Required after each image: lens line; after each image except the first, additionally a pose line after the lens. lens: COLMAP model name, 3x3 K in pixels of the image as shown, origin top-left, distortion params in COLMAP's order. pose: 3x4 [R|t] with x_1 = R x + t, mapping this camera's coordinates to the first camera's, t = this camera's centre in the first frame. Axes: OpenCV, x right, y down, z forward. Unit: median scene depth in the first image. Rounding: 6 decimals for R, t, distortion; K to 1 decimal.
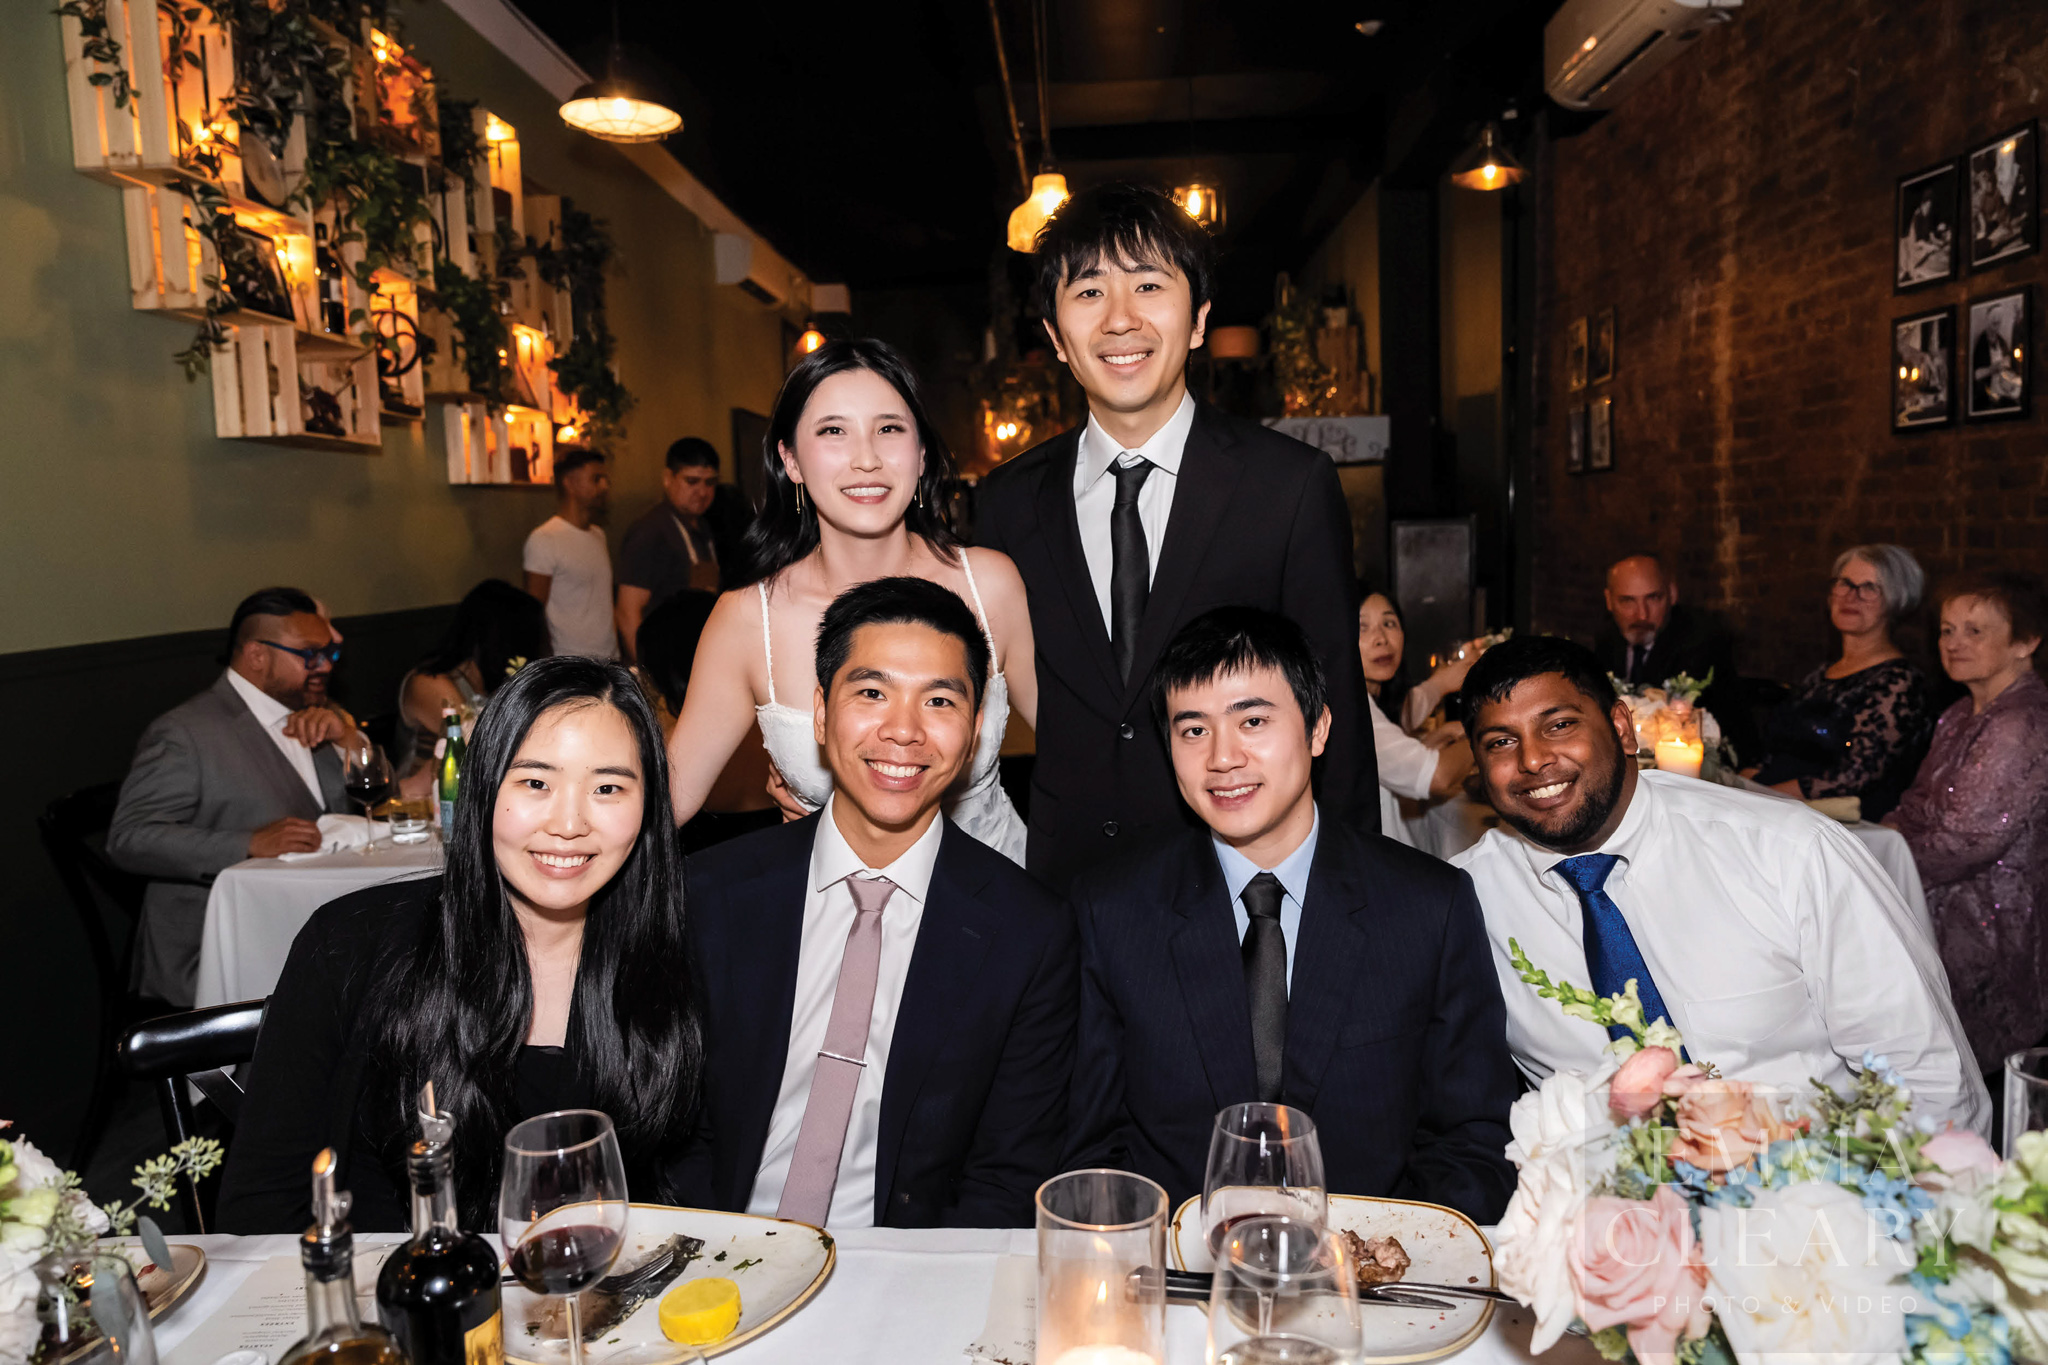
lens RADIAL K [[1403.9, 0, 1024.0], [0, 1403.9, 682.5], [0, 0, 1]] dist [0.001020, 0.004101]
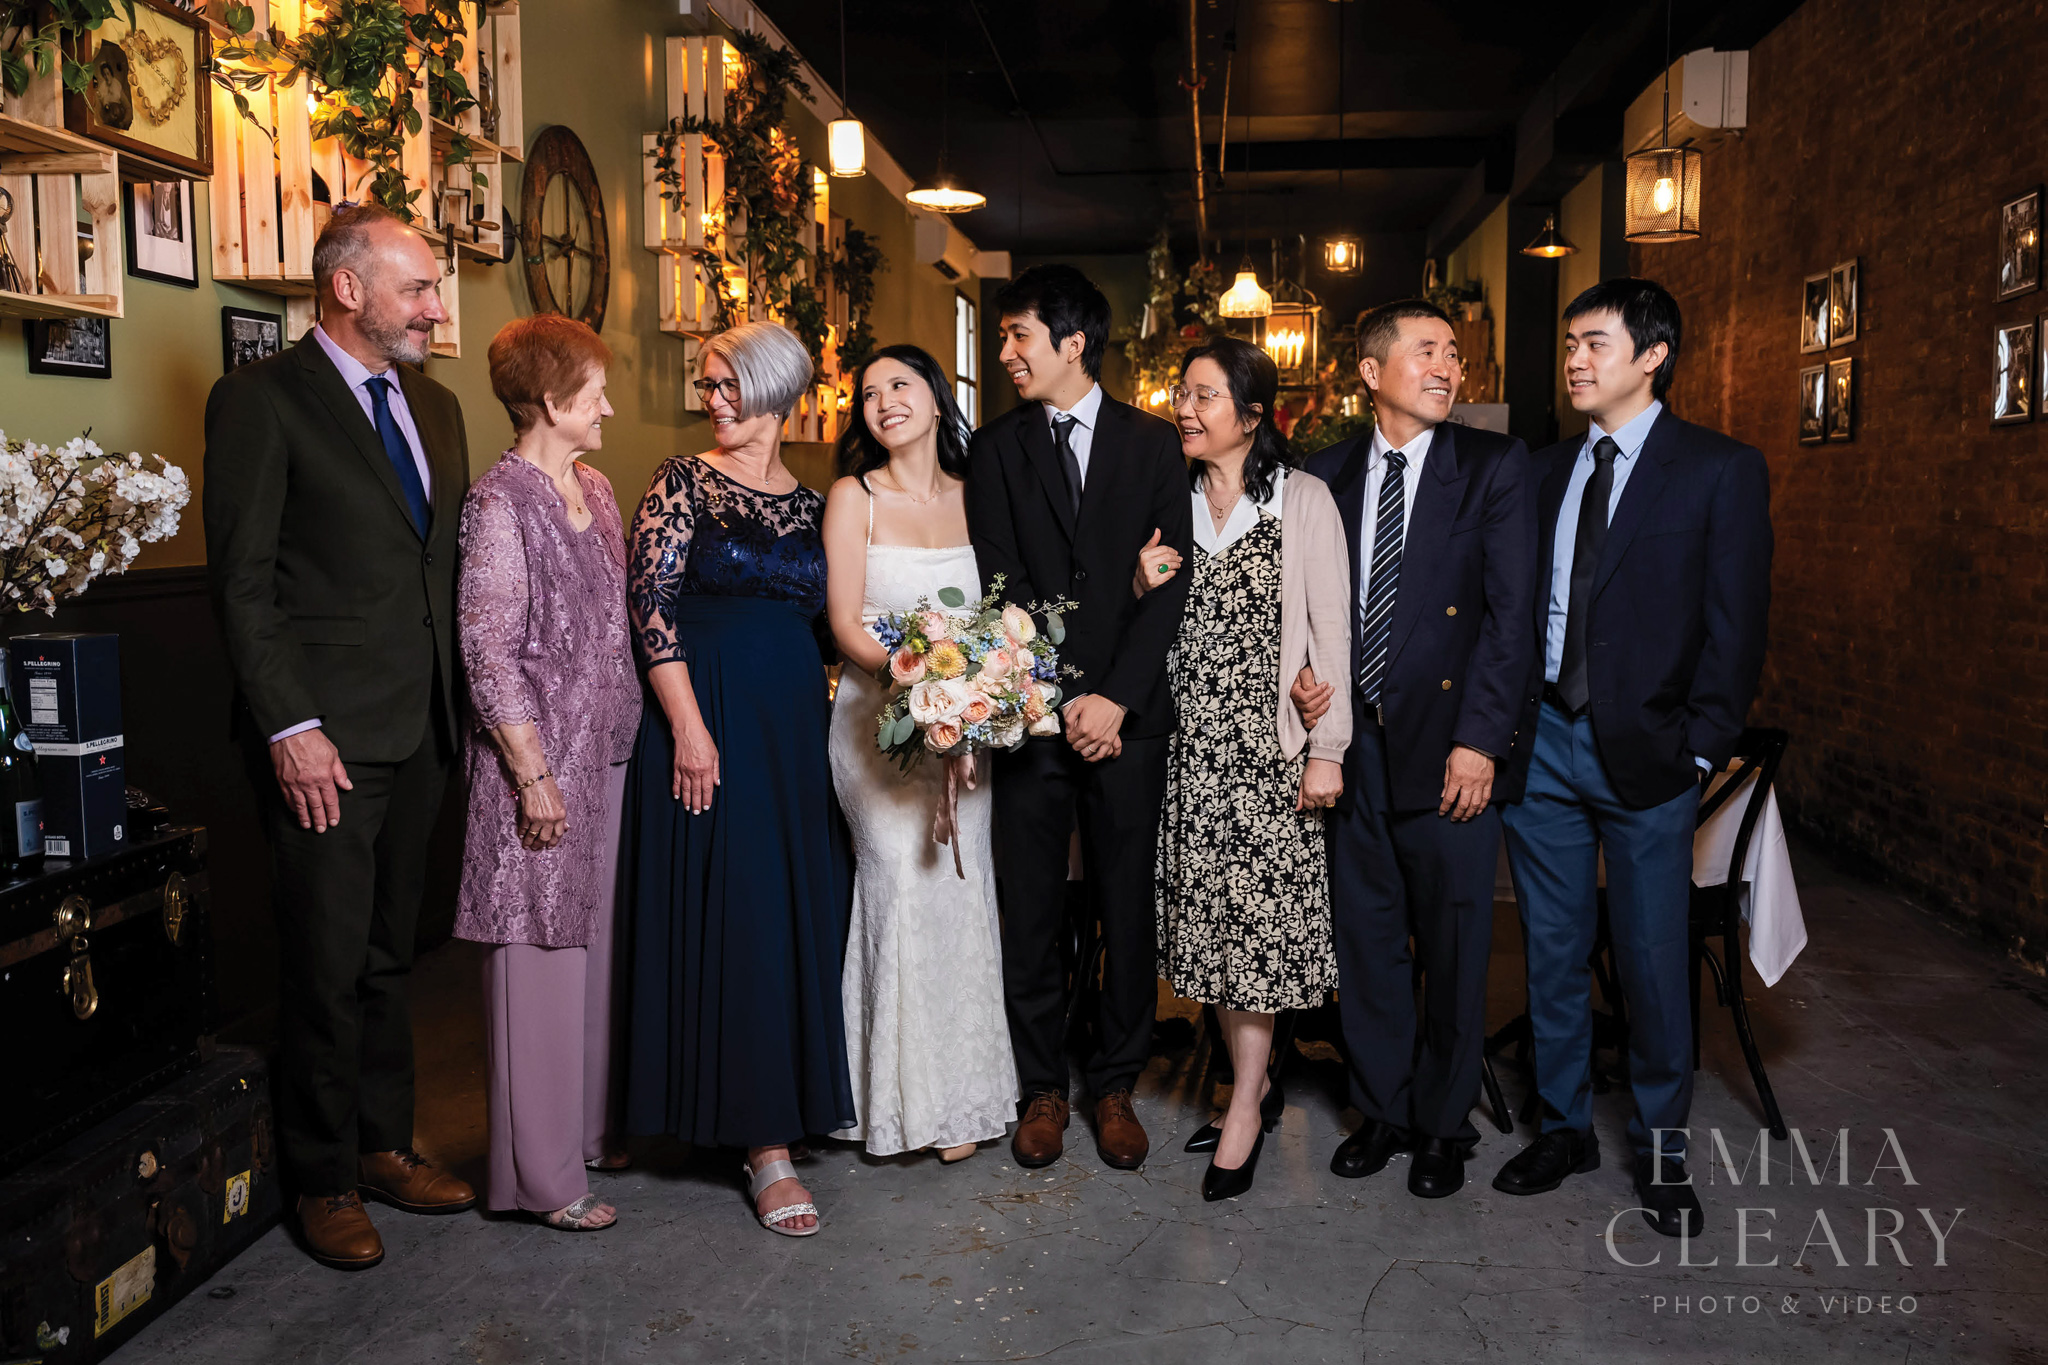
lens RADIAL K [[1718.1, 0, 1024.0], [0, 1718.1, 682.5], [0, 0, 1]] dist [0.006440, 0.005953]
pose [[0.997370, 0.041652, -0.059318, -0.063611], [-0.041662, 0.999131, 0.001081, 0.078597], [0.059312, 0.001394, 0.998239, -0.638362]]
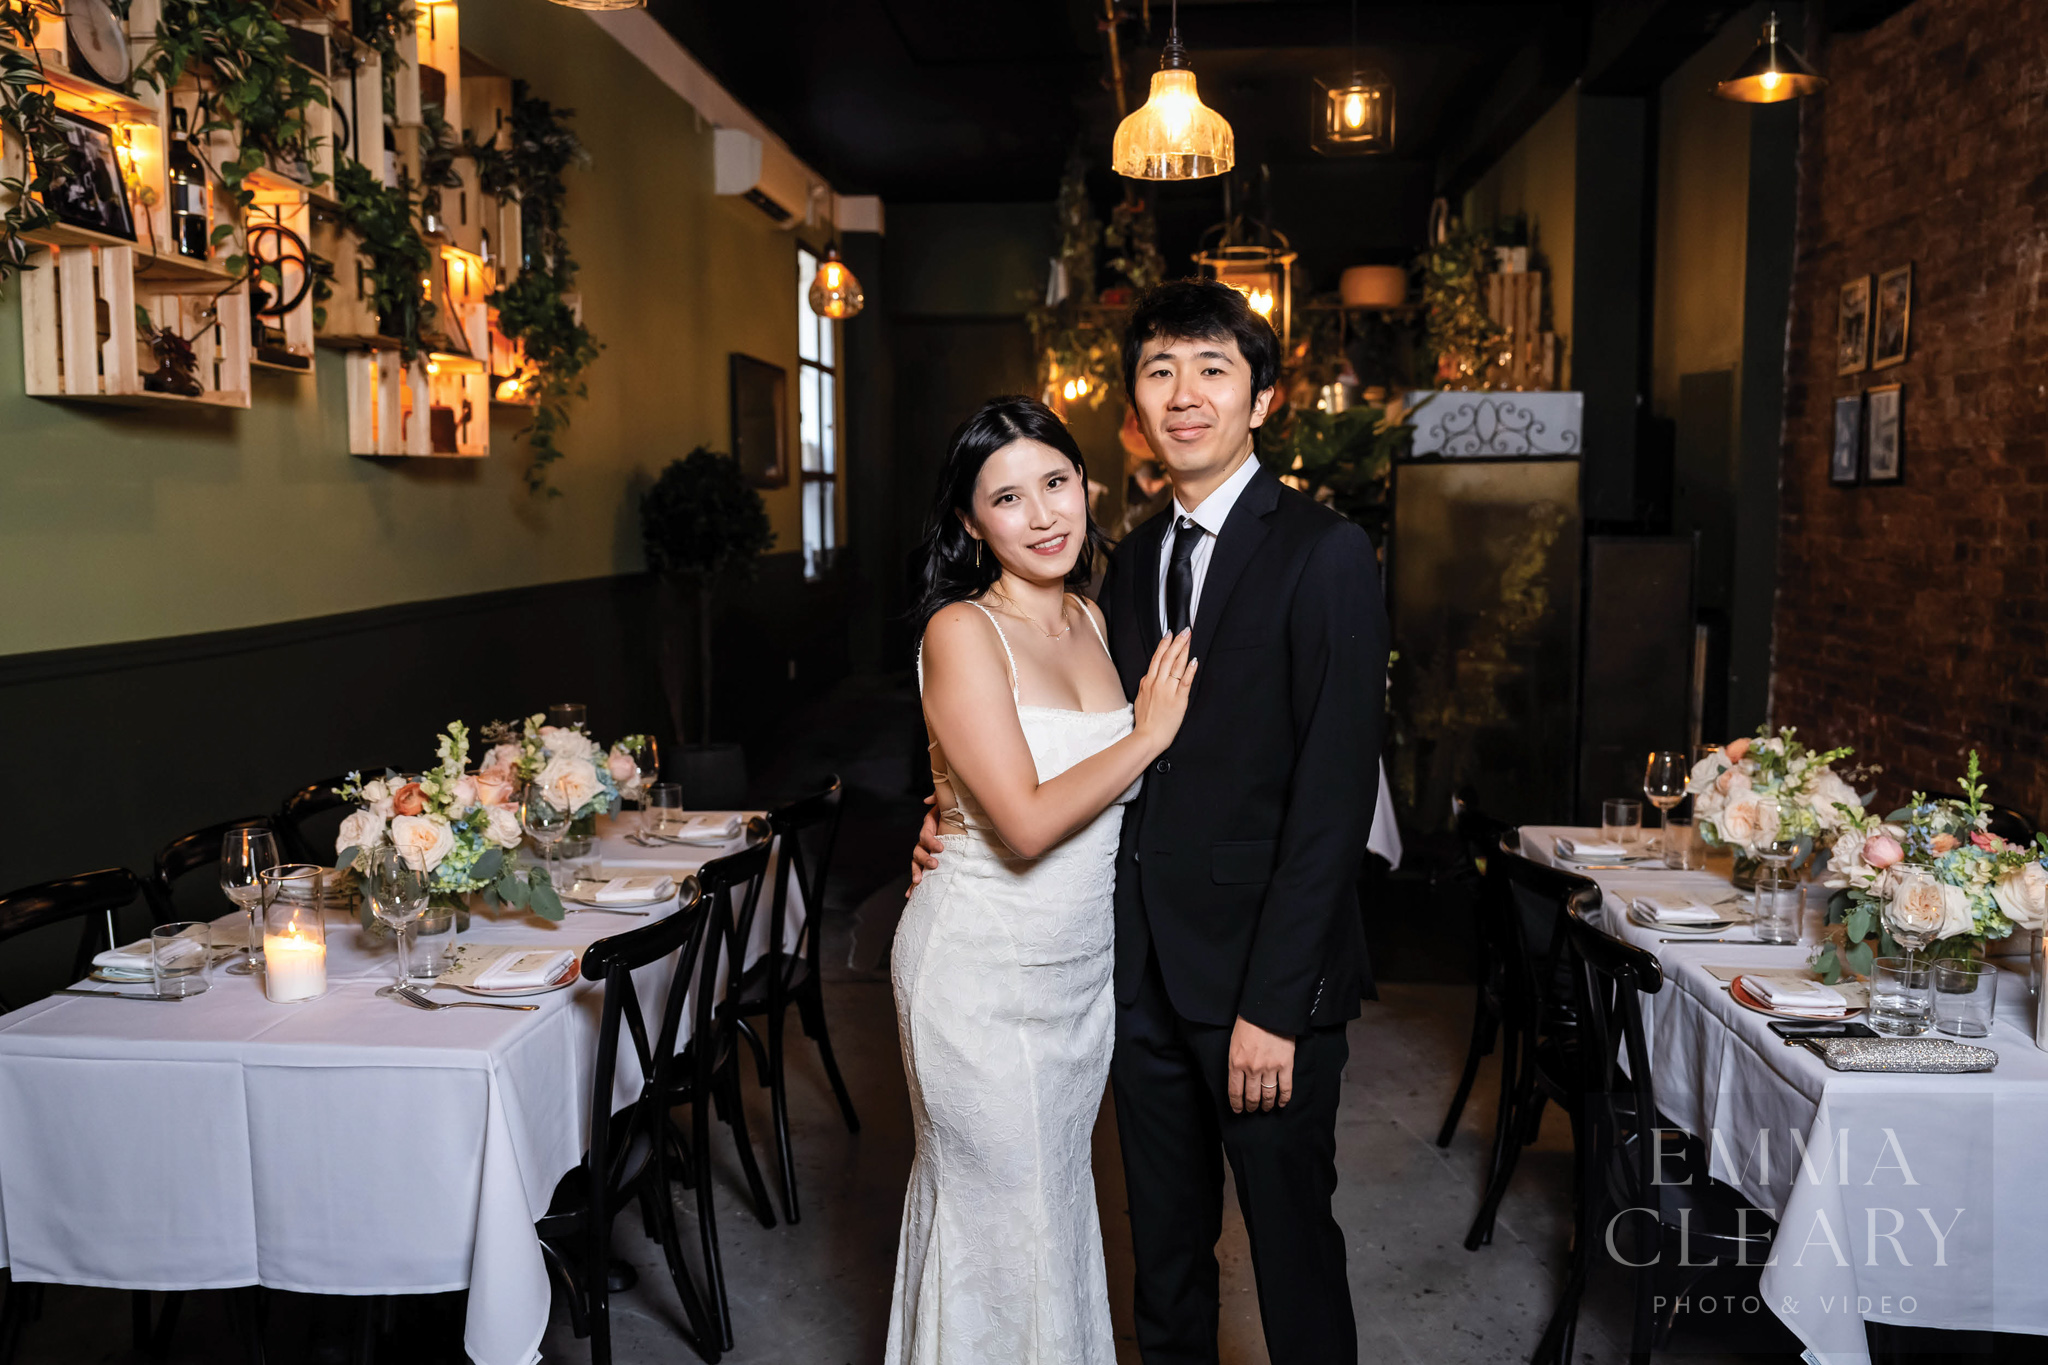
lens RADIAL K [[1718.1, 0, 1024.0], [0, 1718.1, 682.5], [0, 0, 1]] dist [0.006440, 0.005953]
pose [[0.998834, 0.036505, -0.031598, -0.011547], [-0.036507, 0.999333, 0.000521, -0.032743], [0.031596, 0.000633, 0.999501, 0.084121]]
